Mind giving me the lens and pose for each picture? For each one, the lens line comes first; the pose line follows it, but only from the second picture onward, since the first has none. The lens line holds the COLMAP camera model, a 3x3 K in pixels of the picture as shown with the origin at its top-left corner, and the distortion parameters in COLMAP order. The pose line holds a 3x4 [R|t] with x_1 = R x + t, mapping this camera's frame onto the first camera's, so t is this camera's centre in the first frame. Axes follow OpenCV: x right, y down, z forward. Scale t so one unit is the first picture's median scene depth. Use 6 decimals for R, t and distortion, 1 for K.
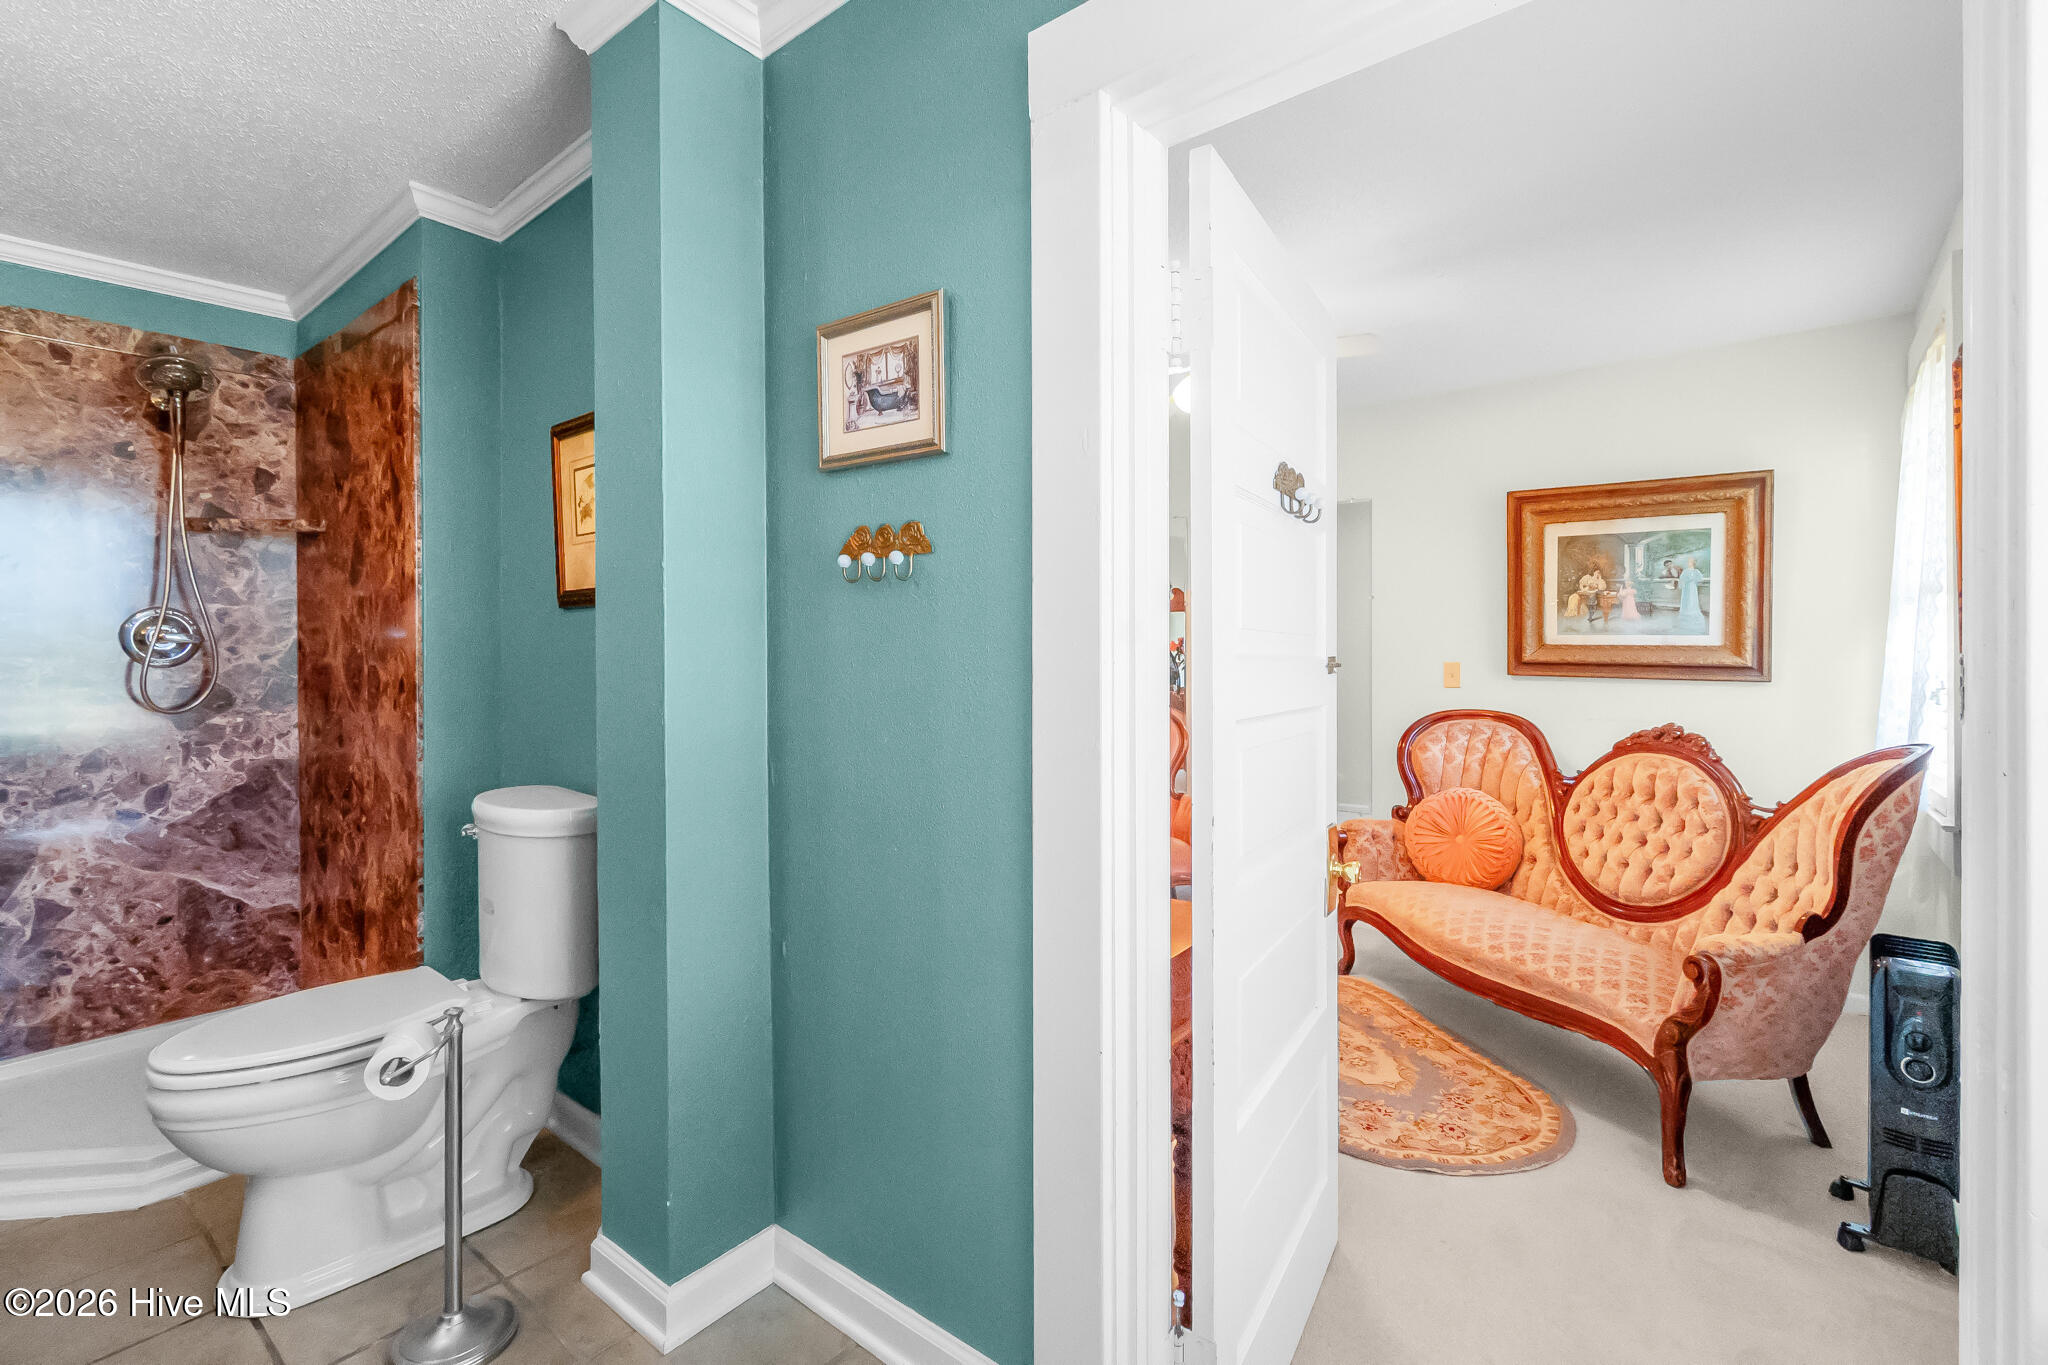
lens RADIAL K [[925.8, 0, 1015.3], [0, 925.8, 625.4], [0, 0, 1]] dist [0.002634, -0.000441]
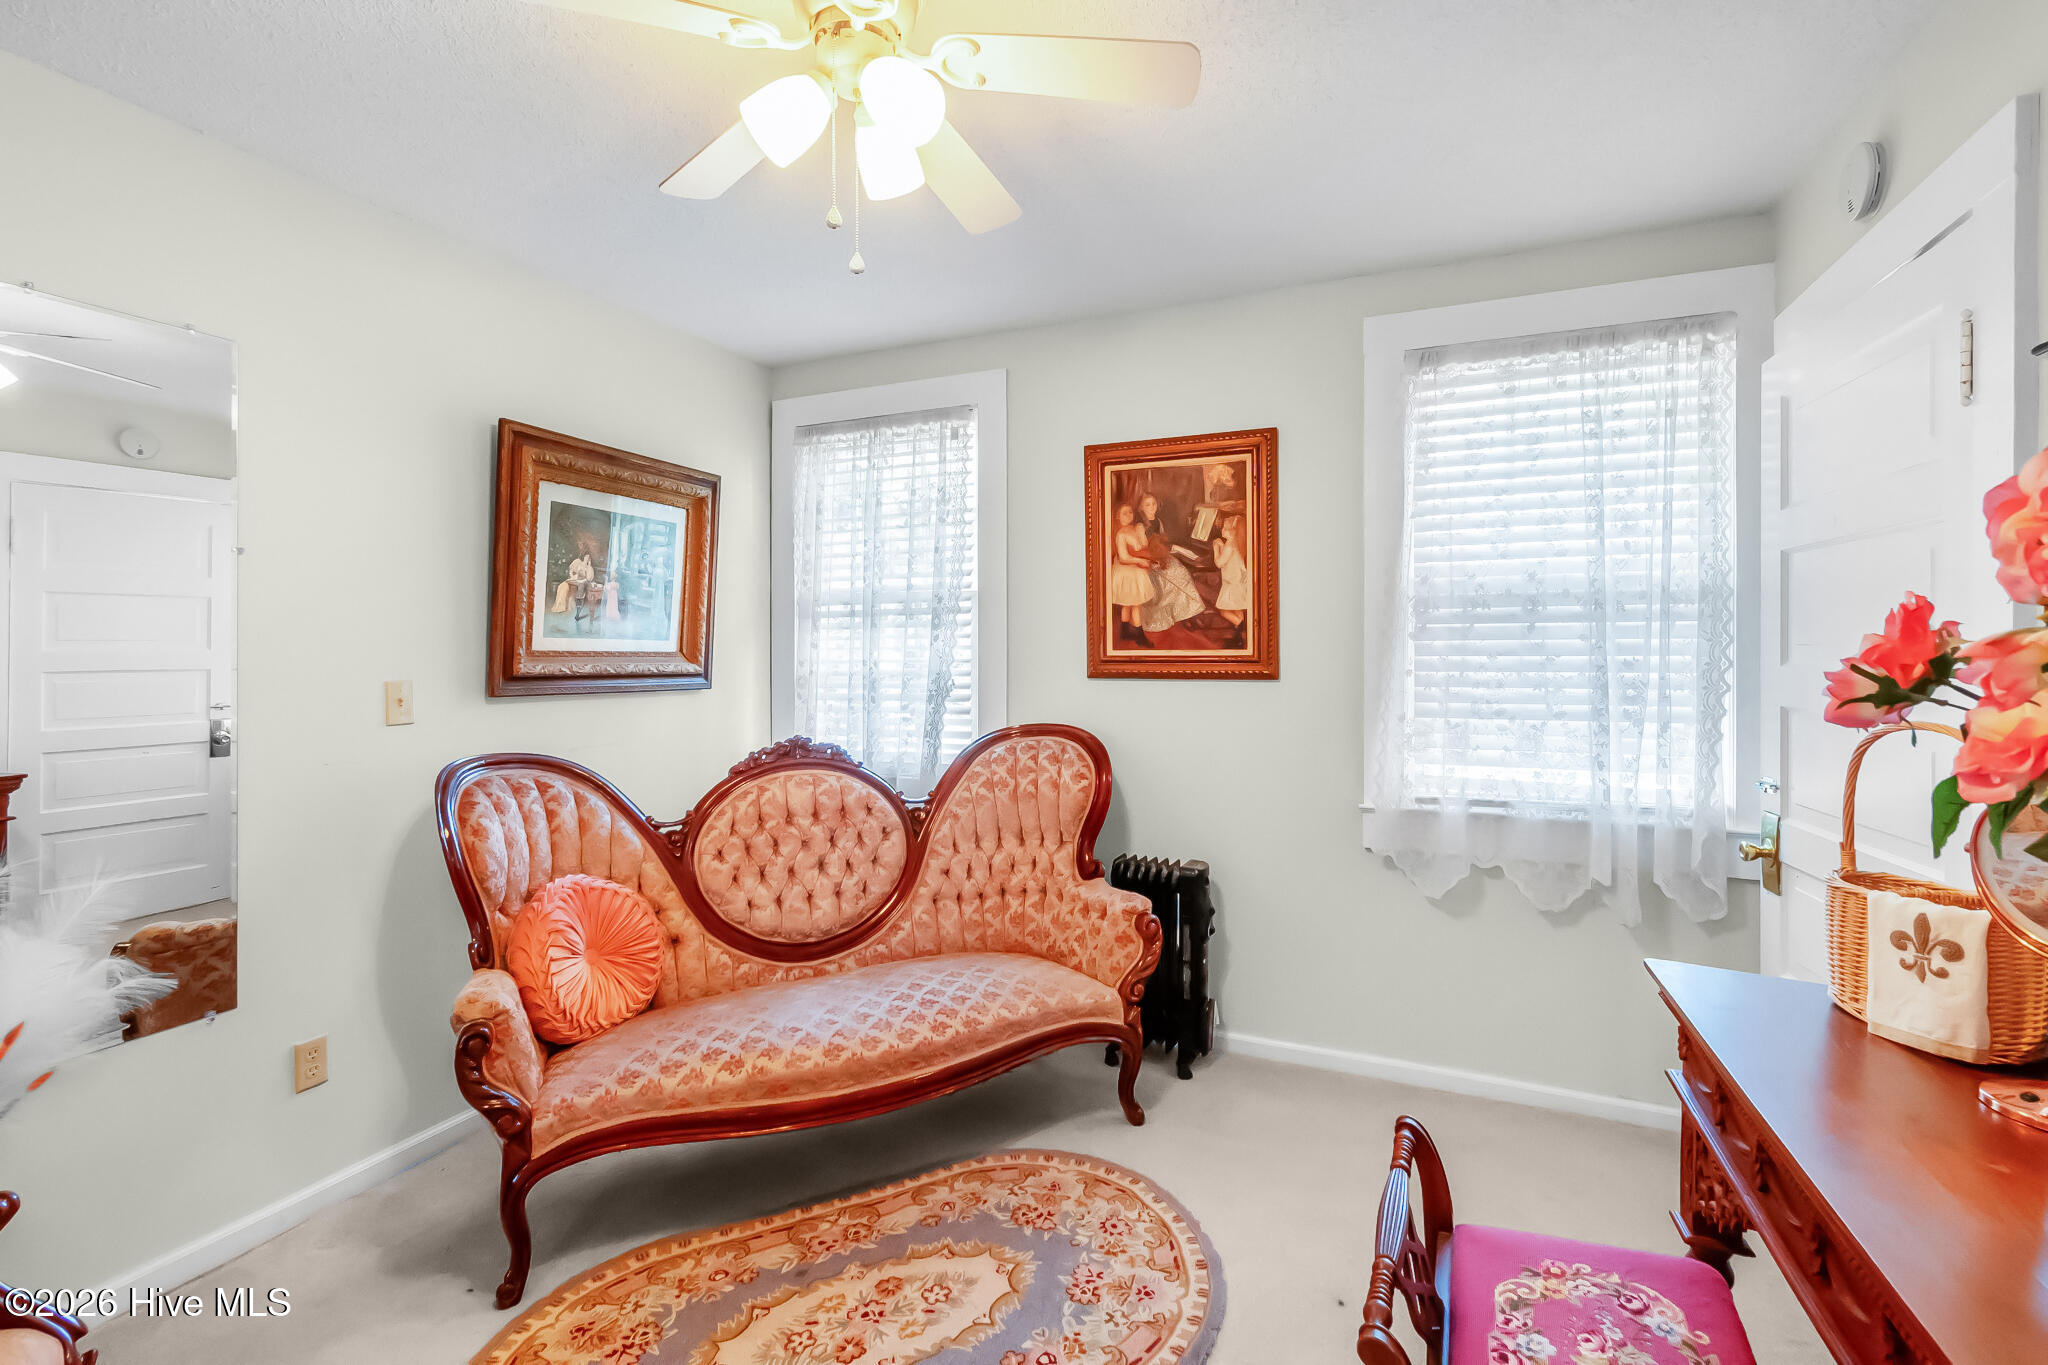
lens RADIAL K [[915.0, 0, 1025.2], [0, 915.0, 654.8], [0, 0, 1]] dist [-0.003598, -0.001463]
pose [[-0.267159, -0.001130, 0.963652, -0.217330], [-0.017739, 0.999836, -0.003746, 0.022078], [-0.963489, -0.018095, -0.267135, 0.937223]]
